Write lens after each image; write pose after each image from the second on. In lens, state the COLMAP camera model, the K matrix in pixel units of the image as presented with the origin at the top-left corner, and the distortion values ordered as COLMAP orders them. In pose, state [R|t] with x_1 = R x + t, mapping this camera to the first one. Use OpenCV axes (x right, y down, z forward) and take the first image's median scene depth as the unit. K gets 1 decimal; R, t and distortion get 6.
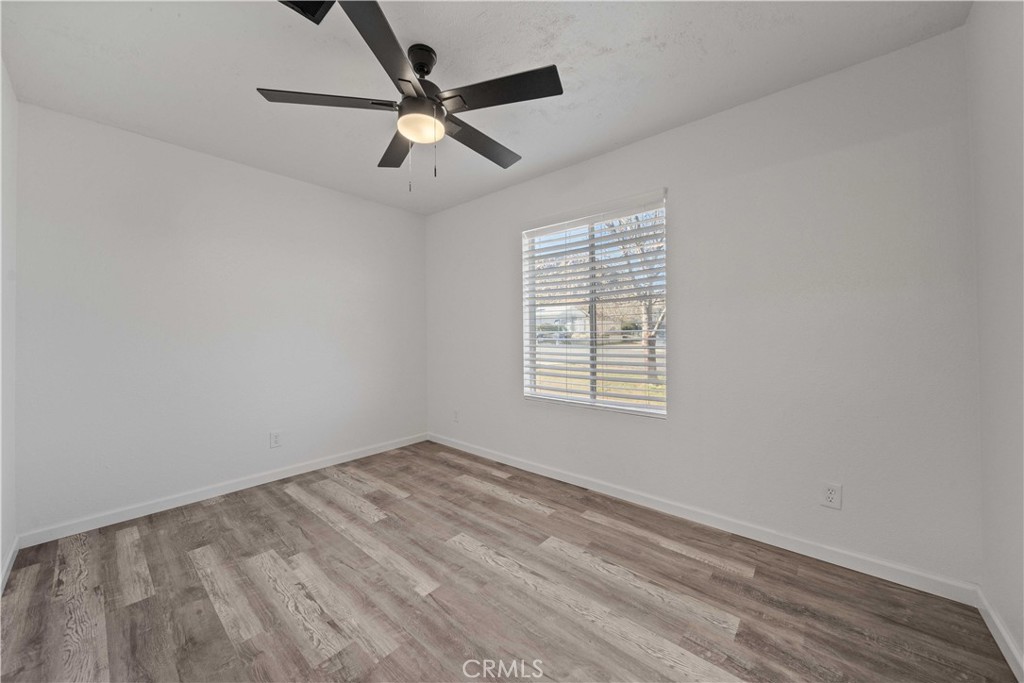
lens RADIAL K [[366.6, 0, 513.7], [0, 366.6, 339.2], [0, 0, 1]] dist [-0.001573, -0.000254]
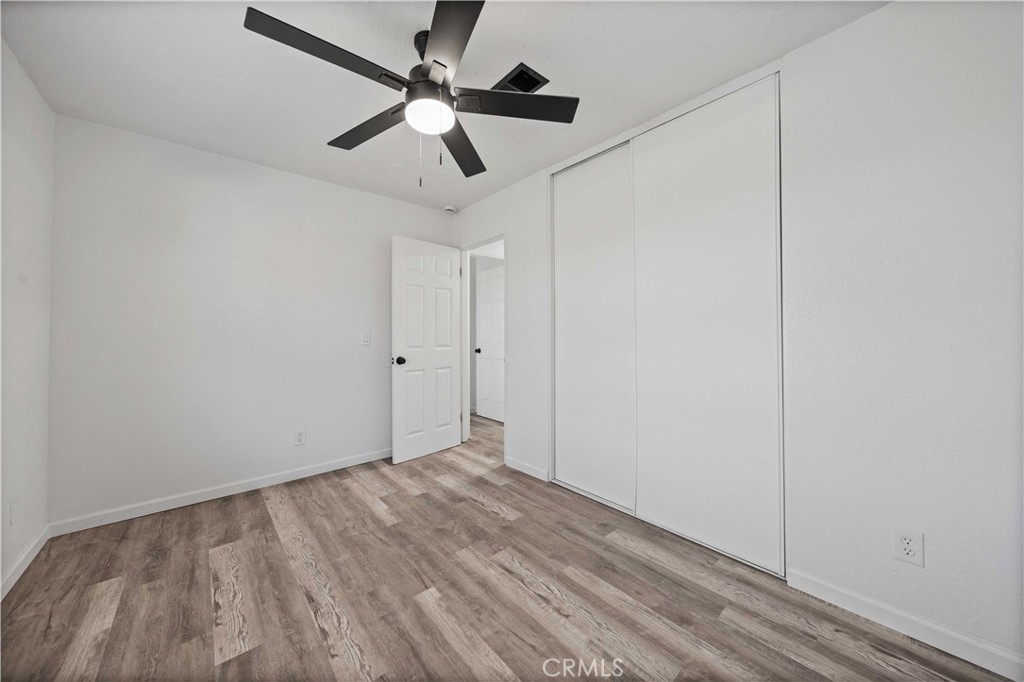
lens RADIAL K [[366.6, 0, 511.1], [0, 366.6, 332.8], [0, 0, 1]] dist [-0.001573, -0.000254]
pose [[-0.988588, 0.012604, 0.150117, -0.617555], [0.014077, 0.999863, 0.008755, -0.021019], [-0.149986, 0.010768, -0.988629, 1.948238]]
